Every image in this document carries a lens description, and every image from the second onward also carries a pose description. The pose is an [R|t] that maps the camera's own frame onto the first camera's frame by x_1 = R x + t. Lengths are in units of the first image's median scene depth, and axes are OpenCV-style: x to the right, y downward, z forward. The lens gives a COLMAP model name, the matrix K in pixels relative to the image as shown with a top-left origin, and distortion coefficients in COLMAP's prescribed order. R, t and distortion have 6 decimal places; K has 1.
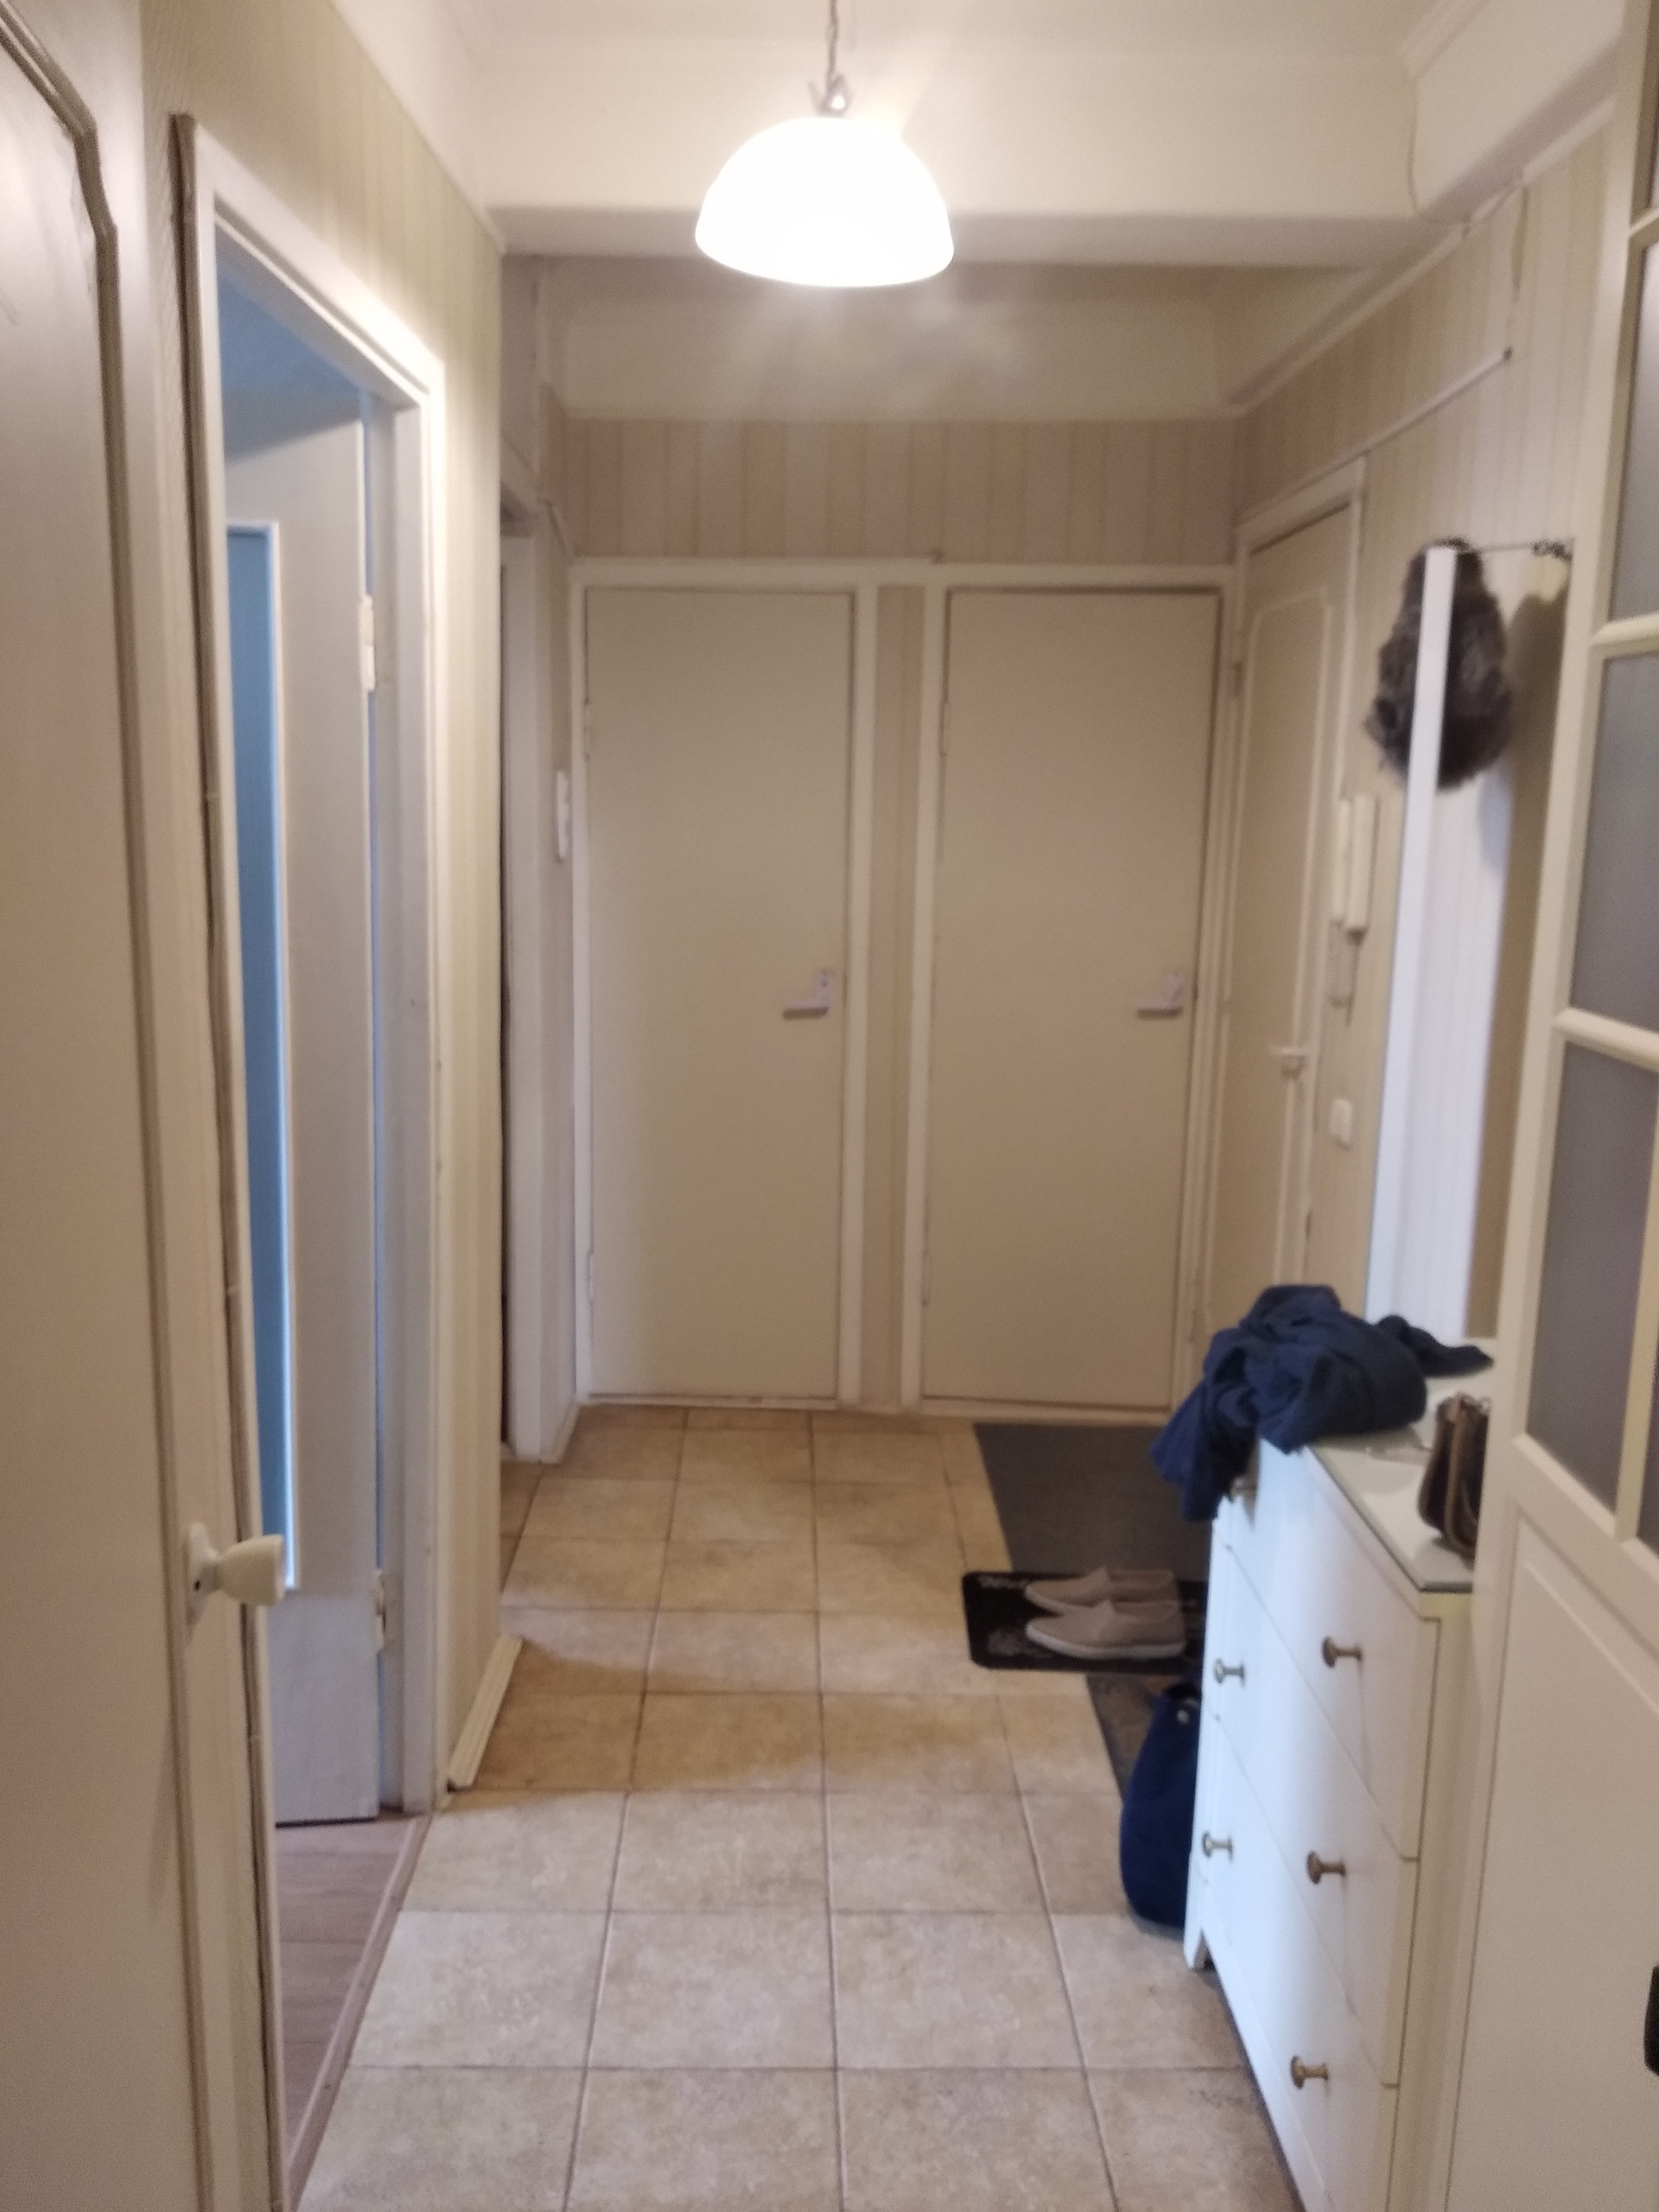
lens RADIAL K [[1788.1, 0, 786.6], [0, 1788.1, 1105.2], [0, 0, 1]] dist [0.100642, -0.140376]
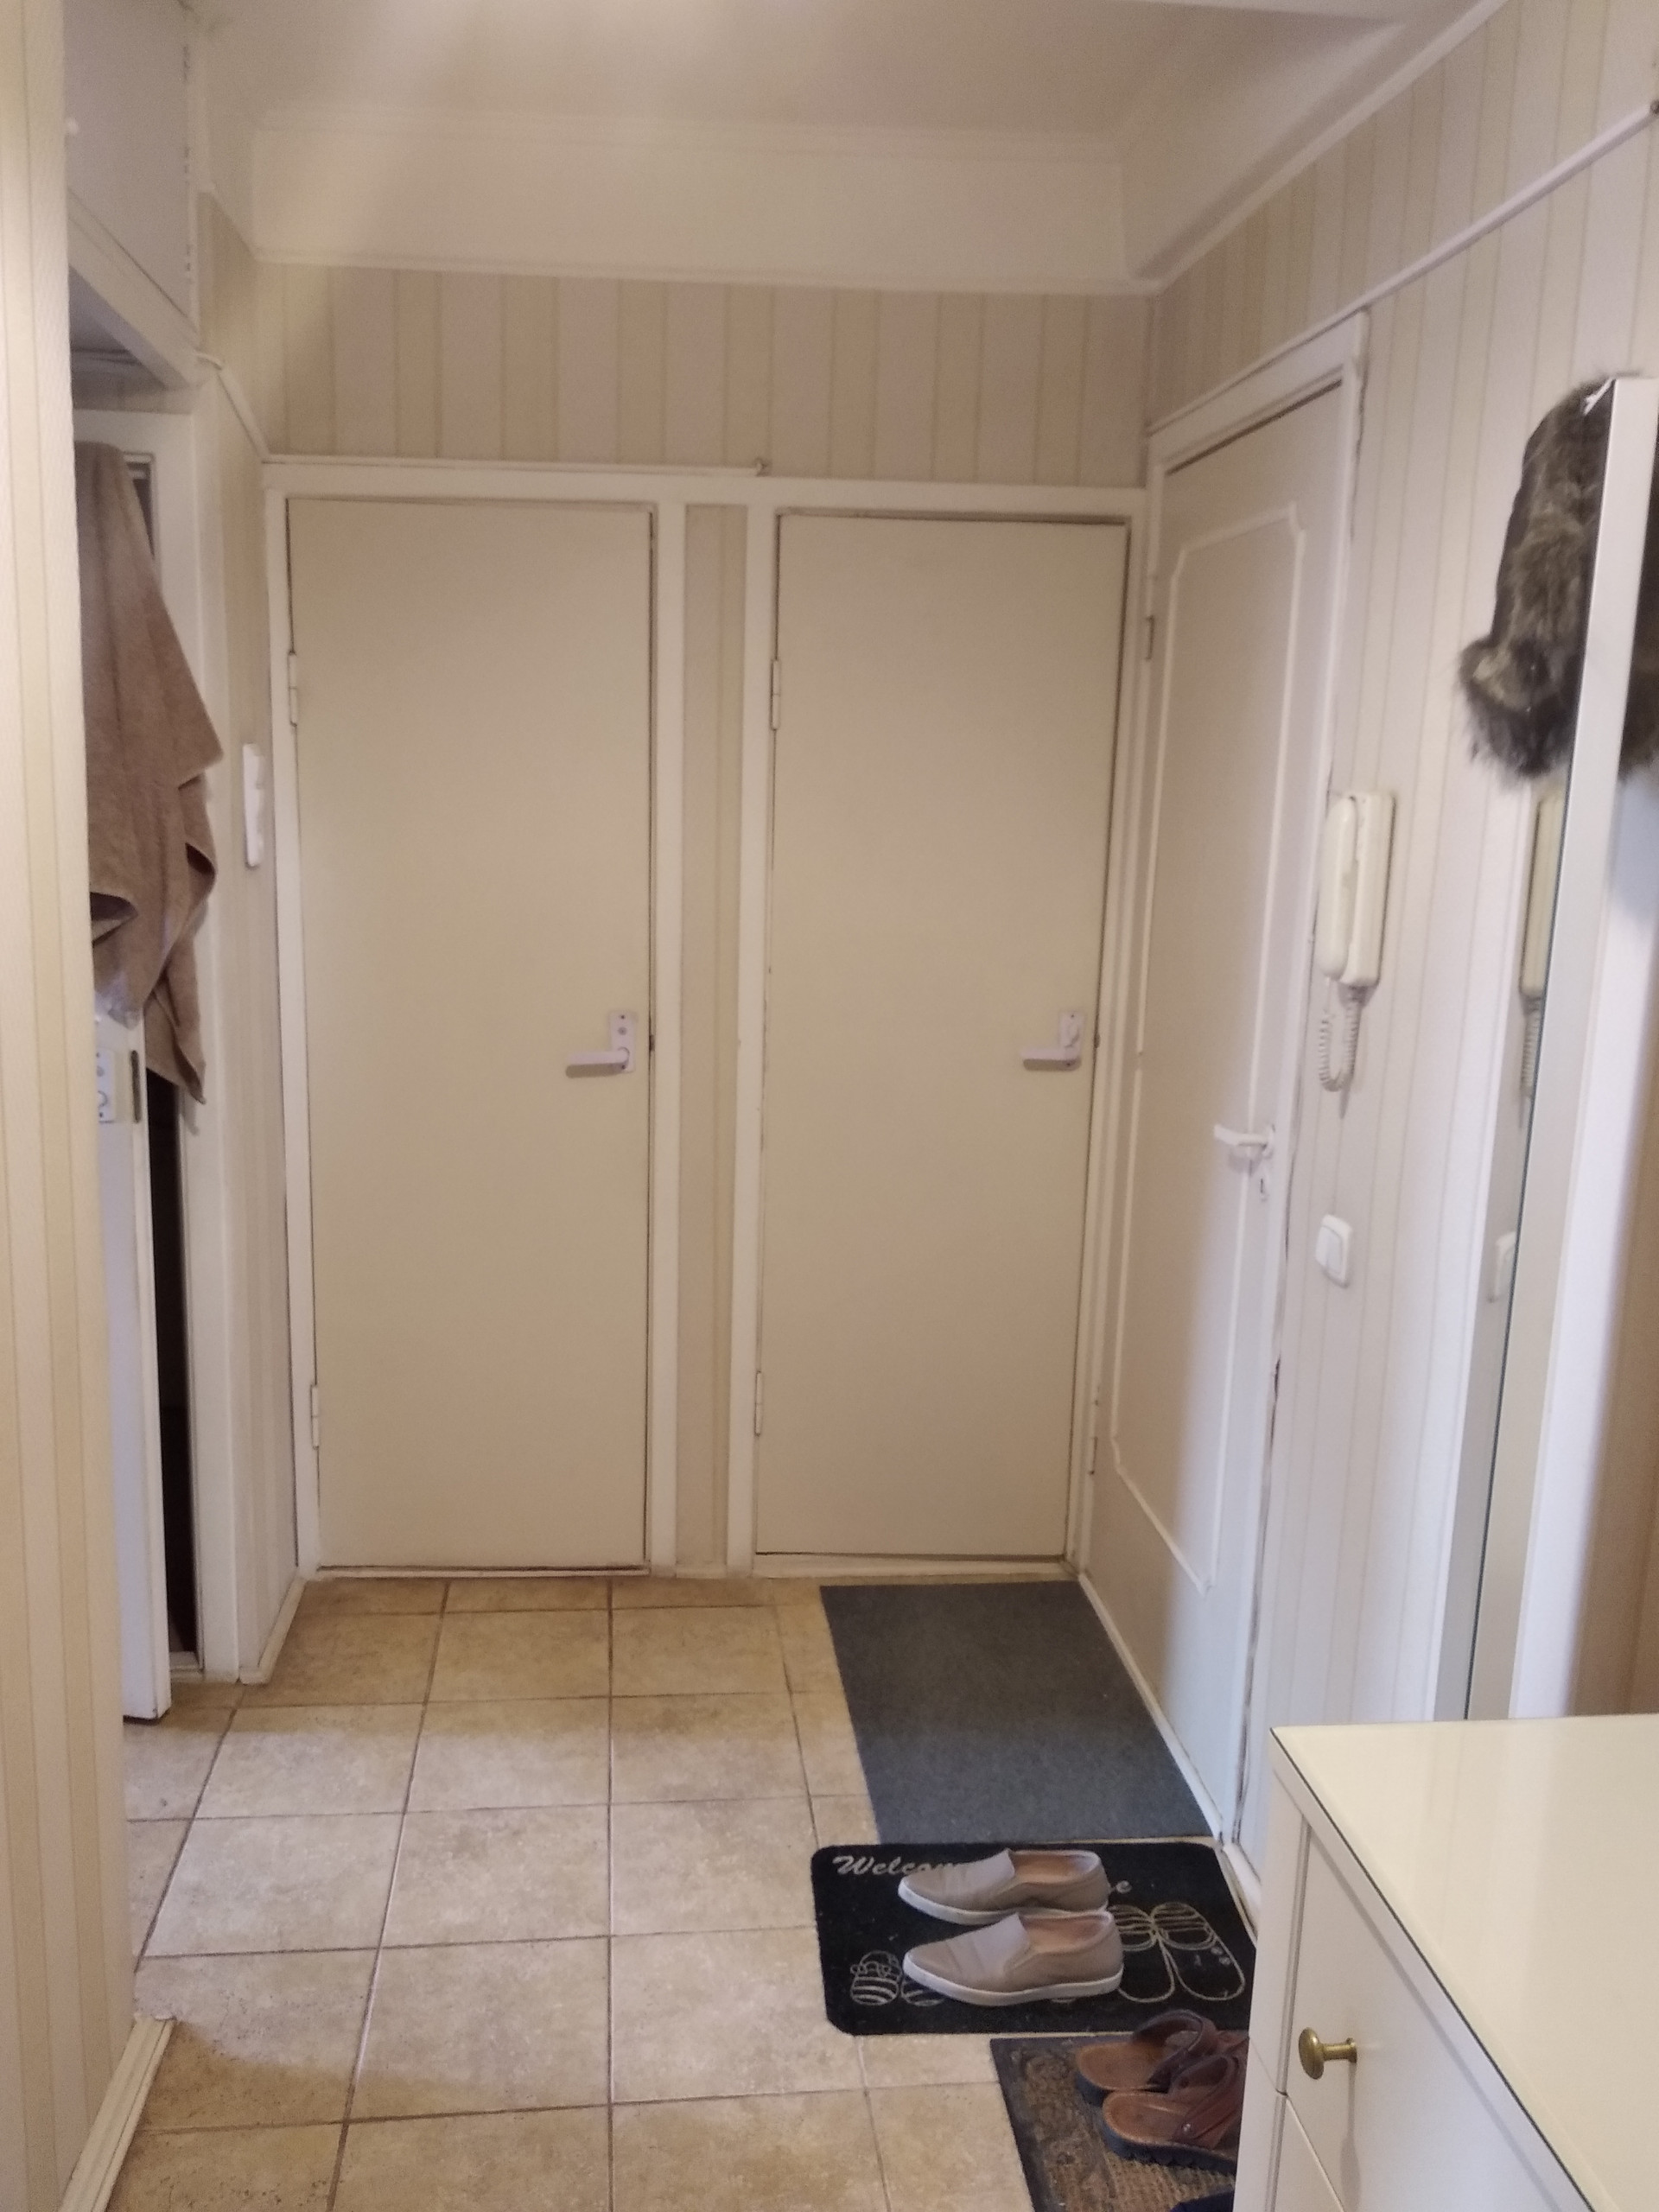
lens RADIAL K [[1788.1, 0, 786.6], [0, 1788.1, 1105.2], [0, 0, 1]] dist [0.100642, -0.140376]
pose [[0.995287, -0.010139, 0.096444, 0.019047], [0.009039, 0.999889, 0.011835, -0.049967], [-0.096553, -0.010907, 0.995268, 0.264514]]
